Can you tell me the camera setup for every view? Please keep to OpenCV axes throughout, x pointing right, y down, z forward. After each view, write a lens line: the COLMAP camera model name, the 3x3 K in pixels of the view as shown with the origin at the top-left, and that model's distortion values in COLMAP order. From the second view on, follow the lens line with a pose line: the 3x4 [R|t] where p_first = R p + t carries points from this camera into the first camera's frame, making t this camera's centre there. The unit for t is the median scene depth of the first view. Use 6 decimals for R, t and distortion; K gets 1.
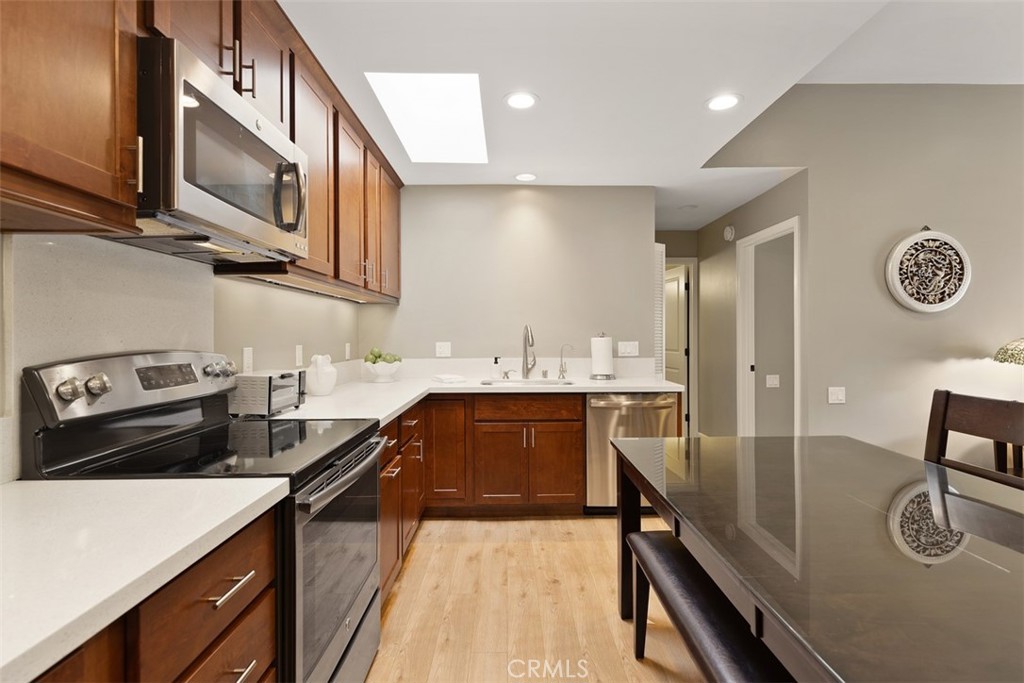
lens RADIAL K [[480.9, 0, 512.0], [0, 480.9, 341.5], [0, 0, 1]] dist [-0.000833, -0.026735]
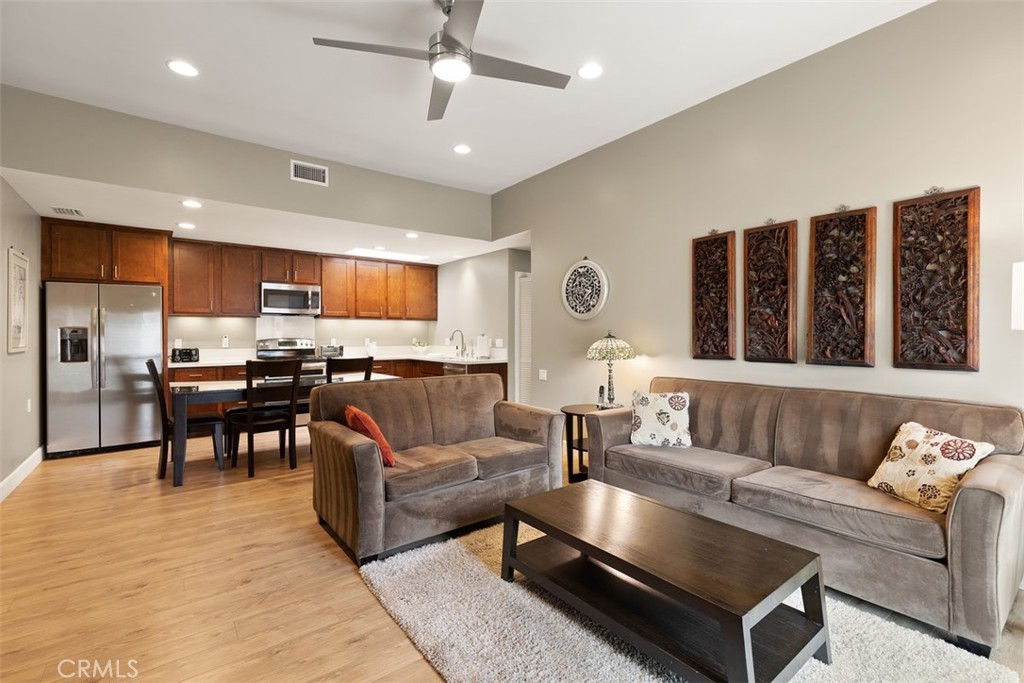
lens RADIAL K [[458.5, 0, 517.4], [0, 458.5, 336.9], [0, 0, 1]] dist [0.009738, 0.000076]
pose [[0.605296, 0.008770, -0.795952, 1.833120], [-0.011307, 0.999933, 0.002419, -0.013116], [0.795920, 0.007536, 0.605355, 0.041453]]
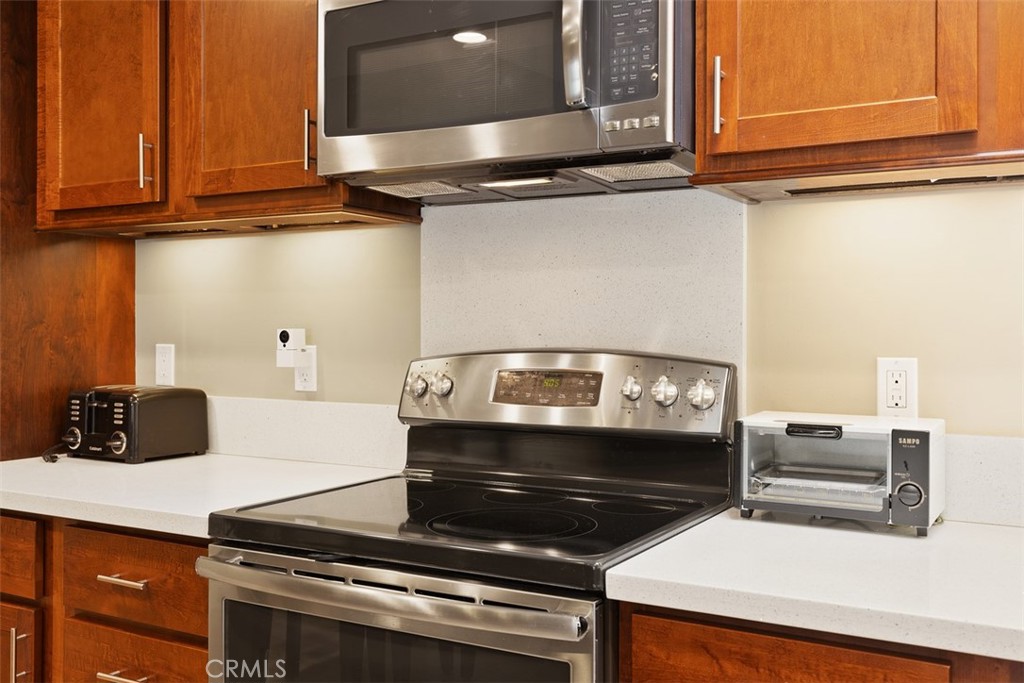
lens RADIAL K [[999.5, 0, 512.0], [0, 999.5, 341.5], [0, 0, 1]] dist [0.000276, -0.000164]
pose [[-0.510211, 0.017491, -0.859872, 0.223475], [-0.008730, 0.999636, 0.025514, -0.012361], [0.860005, 0.020524, -0.509872, 0.735005]]
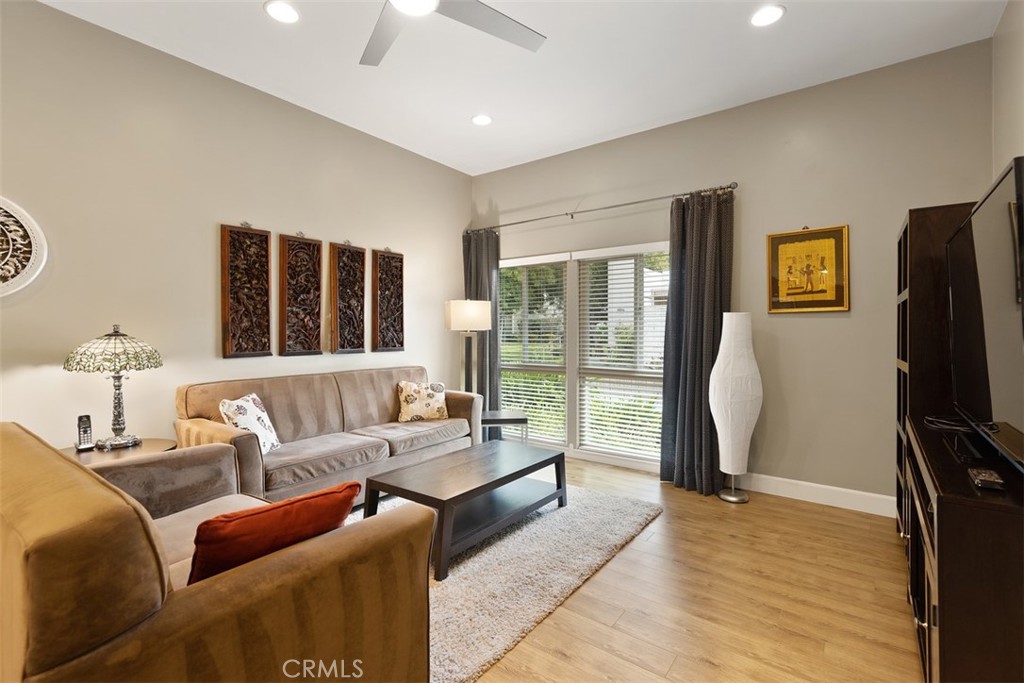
lens RADIAL K [[462.3, 0, 517.8], [0, 462.3, 333.6], [0, 0, 1]] dist [0.009440, -0.000222]
pose [[0.601950, 0.000426, 0.798534, 0.829698], [0.005746, 0.999972, -0.004865, -0.007810], [-0.798513, 0.007517, 0.601930, -0.054742]]
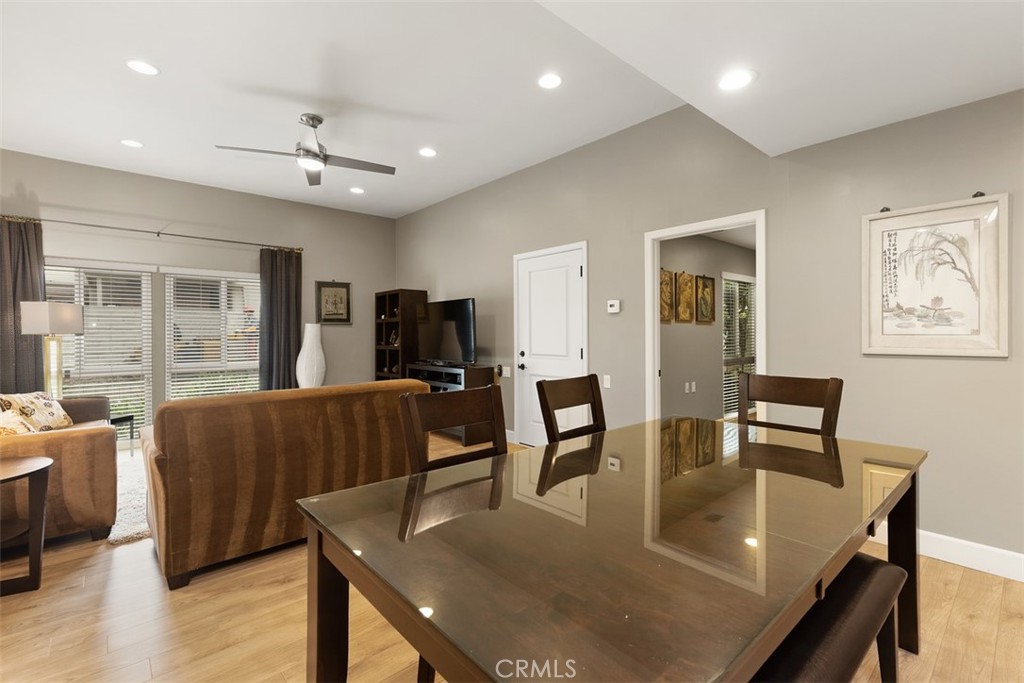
lens RADIAL K [[462.3, 0, 517.8], [0, 462.3, 333.6], [0, 0, 1]] dist [0.009440, -0.000222]
pose [[-0.657132, 0.009456, 0.753716, 0.047972], [0.016563, 0.999861, 0.001896, -0.008257], [-0.753593, 0.013729, -0.657198, 0.747584]]
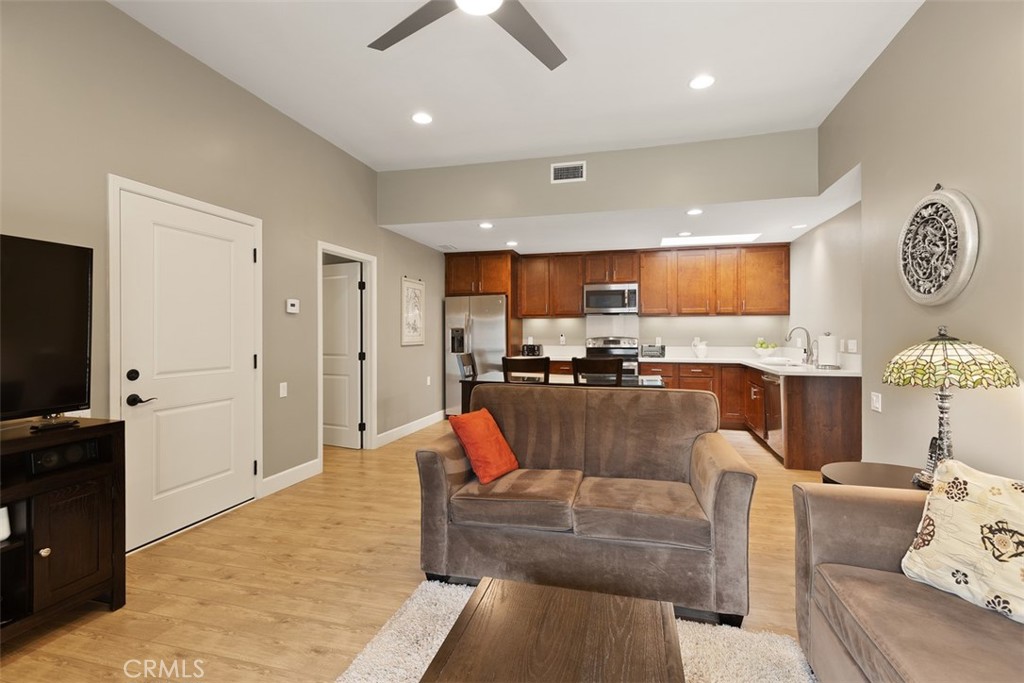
lens RADIAL K [[462.3, 0, 517.8], [0, 462.3, 333.6], [0, 0, 1]] dist [0.009440, -0.000222]
pose [[-0.262919, 0.005980, -0.964800, 1.739472], [-0.008128, 0.999932, 0.008412, -0.020512], [0.964784, 0.010054, -0.262852, 0.580534]]
